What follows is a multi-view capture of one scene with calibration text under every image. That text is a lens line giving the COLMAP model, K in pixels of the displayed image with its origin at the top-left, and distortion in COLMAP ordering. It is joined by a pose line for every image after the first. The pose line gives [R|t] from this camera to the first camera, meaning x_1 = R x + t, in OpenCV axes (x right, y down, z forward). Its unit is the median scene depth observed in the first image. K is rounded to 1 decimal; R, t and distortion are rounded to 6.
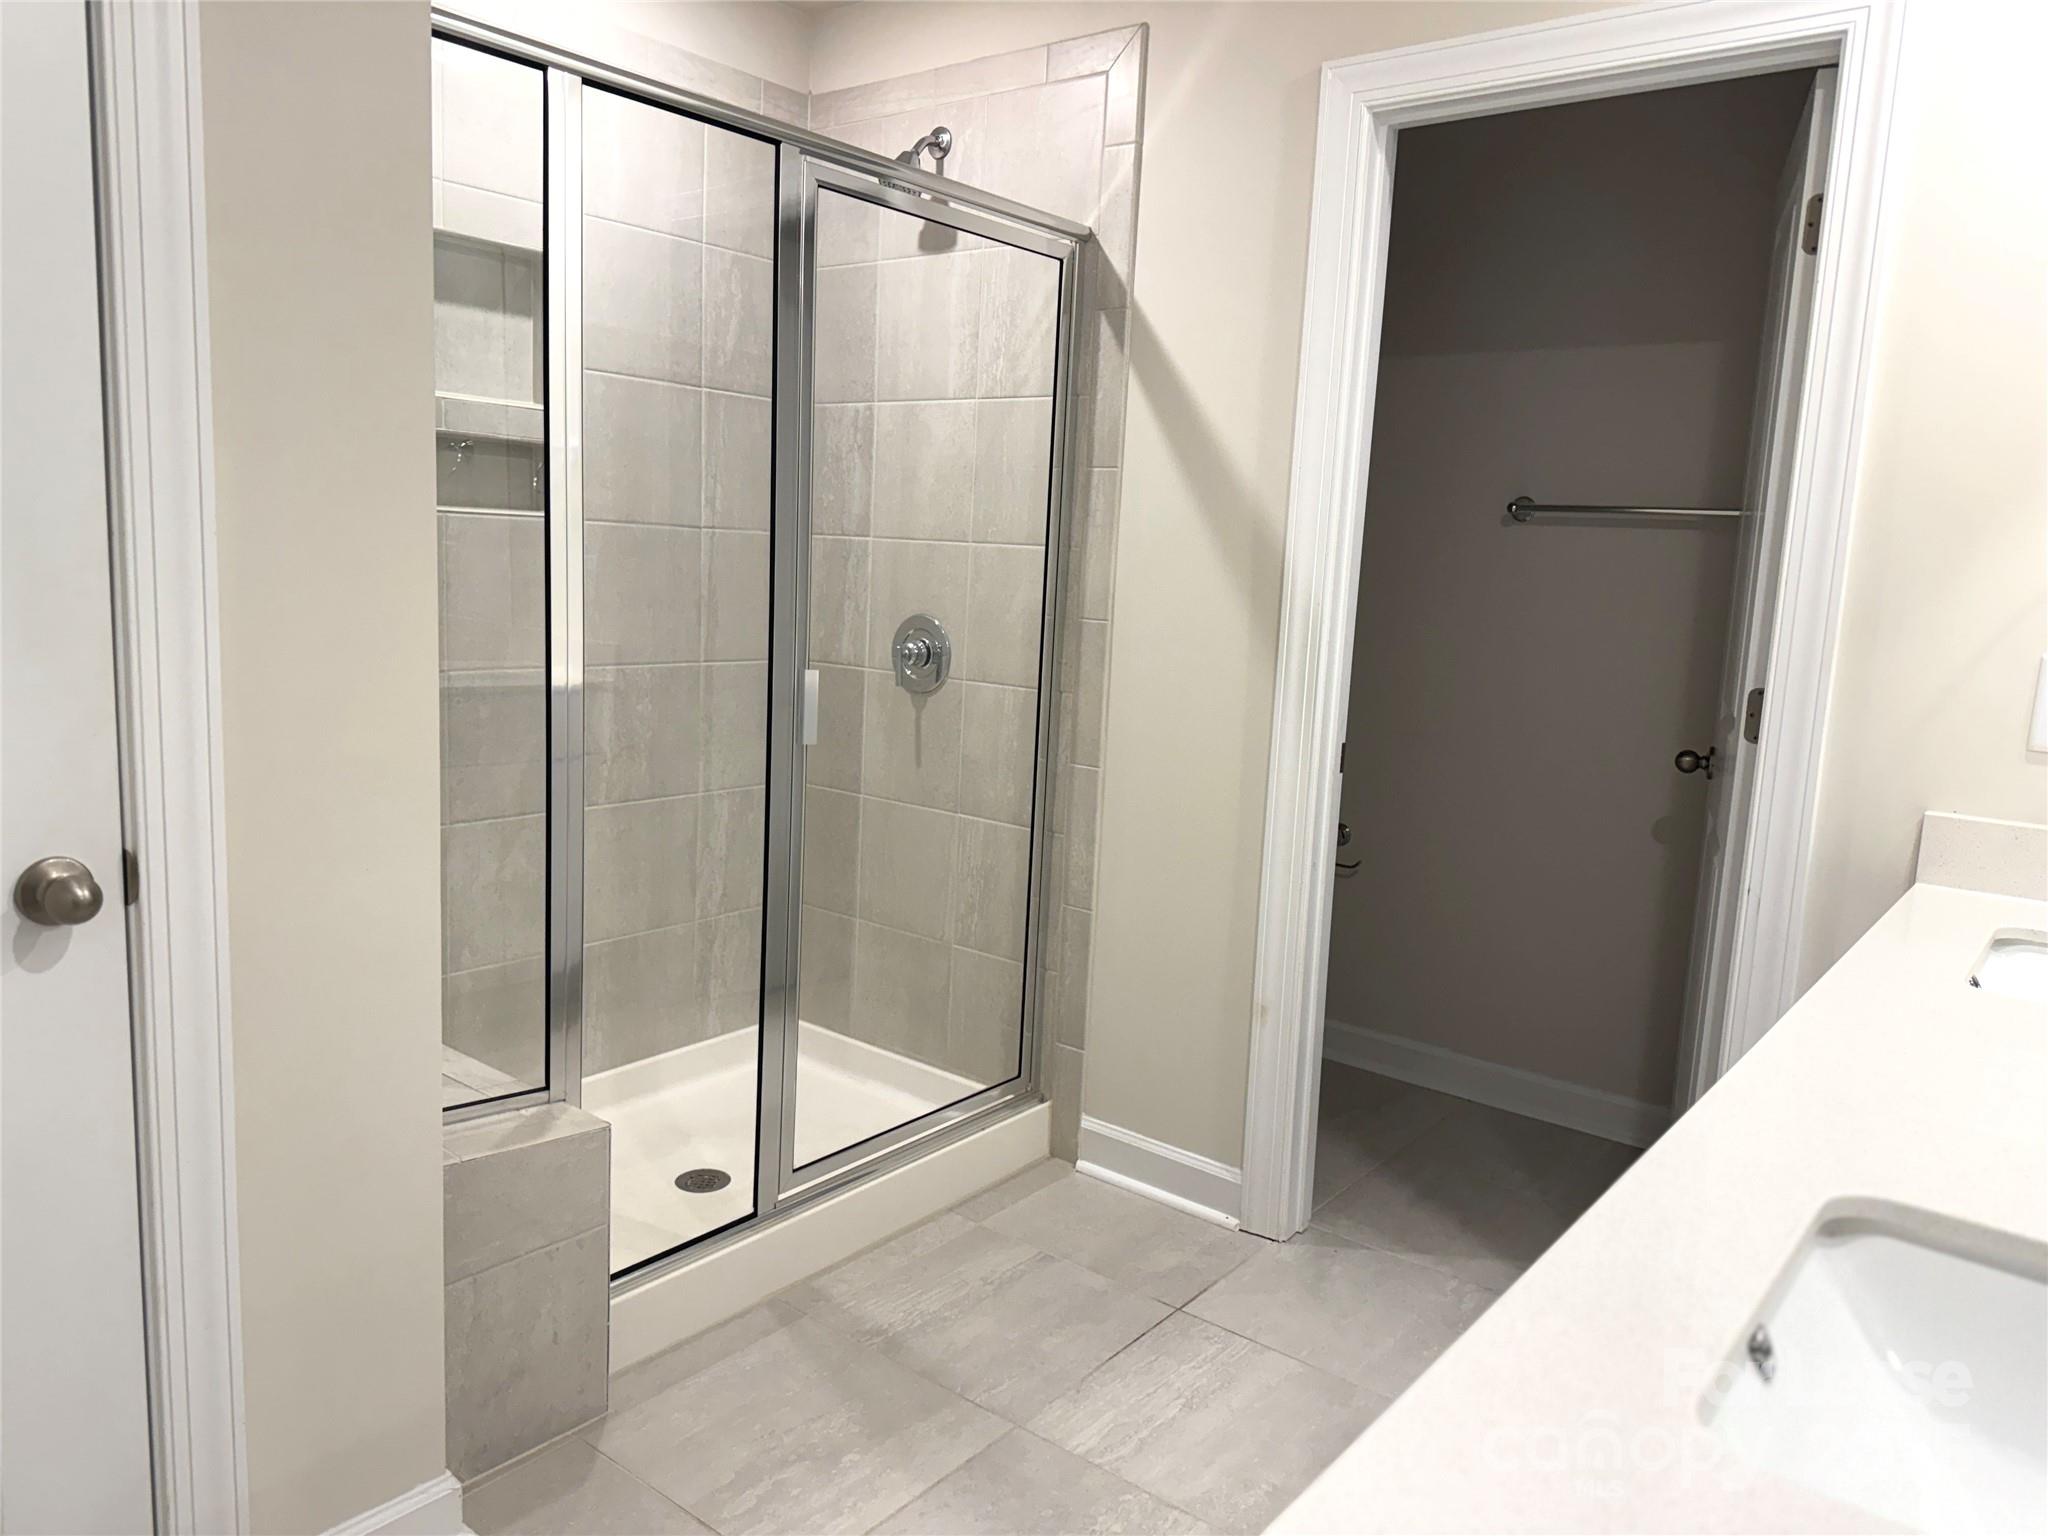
lens RADIAL K [[1461.8, 0, 1026.4], [0, 1461.8, 761.7], [0, 0, 1]] dist [0.036420, -0.035771]
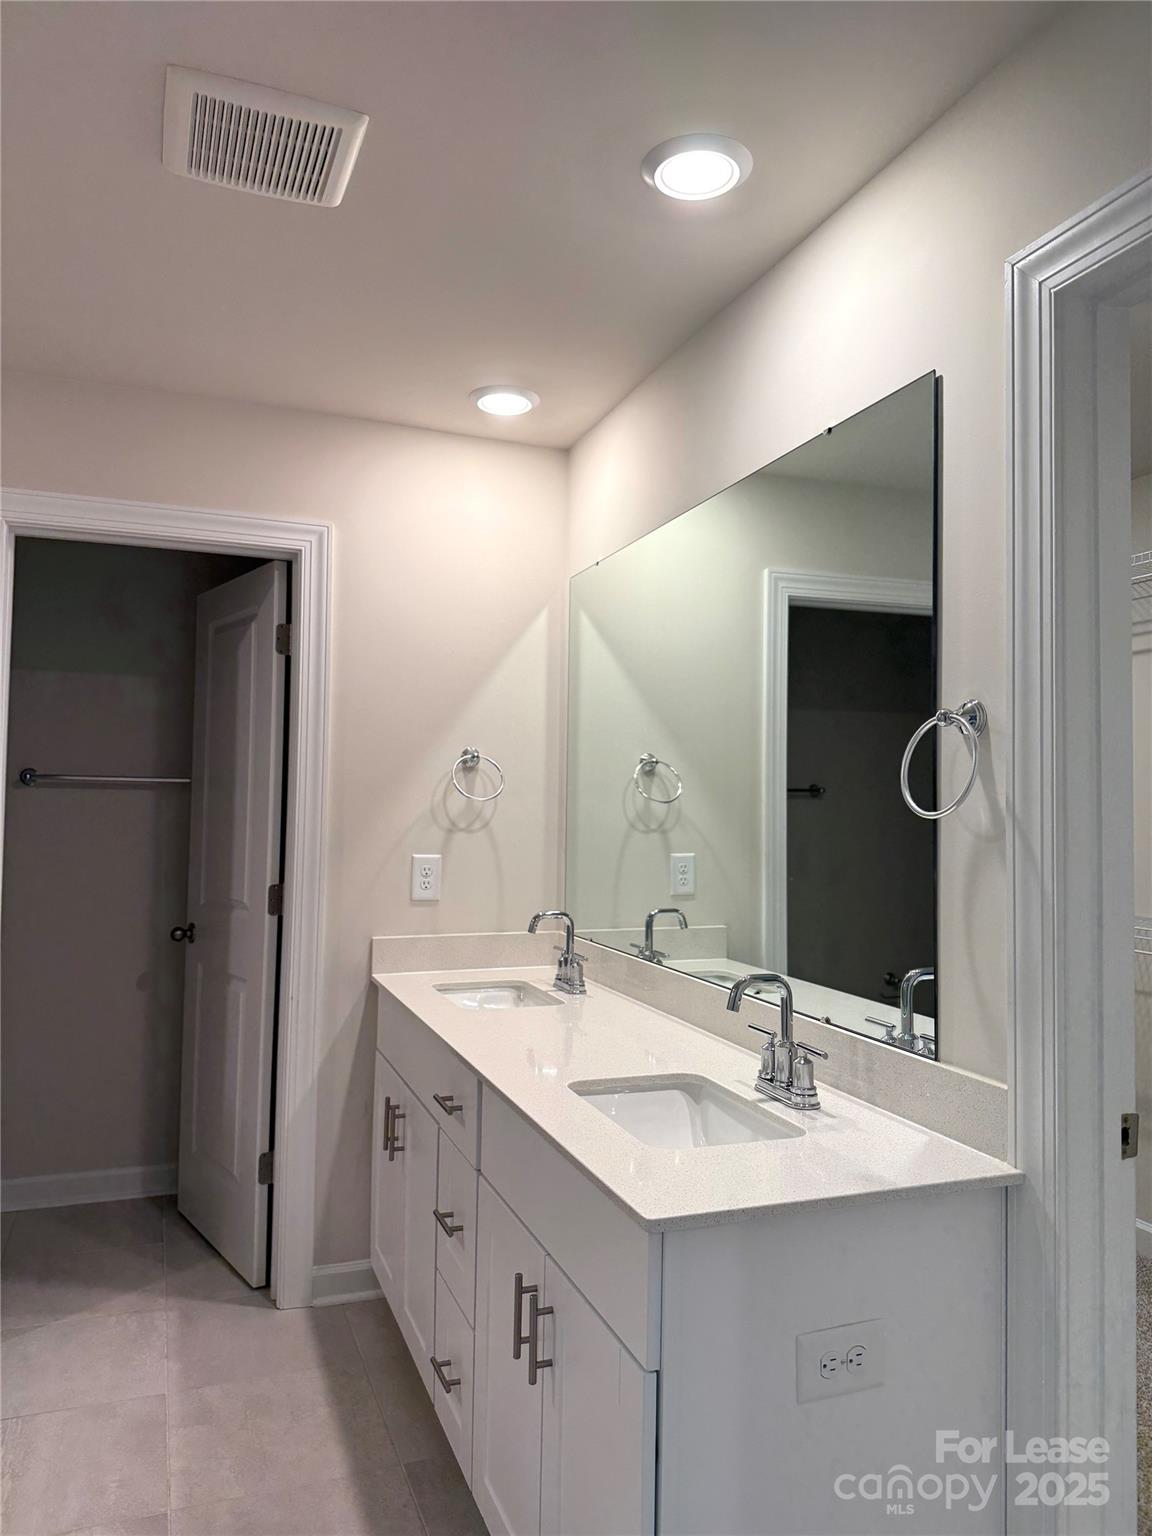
lens RADIAL K [[1096.3, 0, 576.7], [0, 1096.3, 765.9], [0, 0, 1]] dist [0.036420, -0.035771]
pose [[0.509938, -0.007381, 0.860179, -0.369141], [0.135210, 0.988221, -0.071676, -0.036808], [-0.849518, 0.152856, 0.504929, -0.011327]]
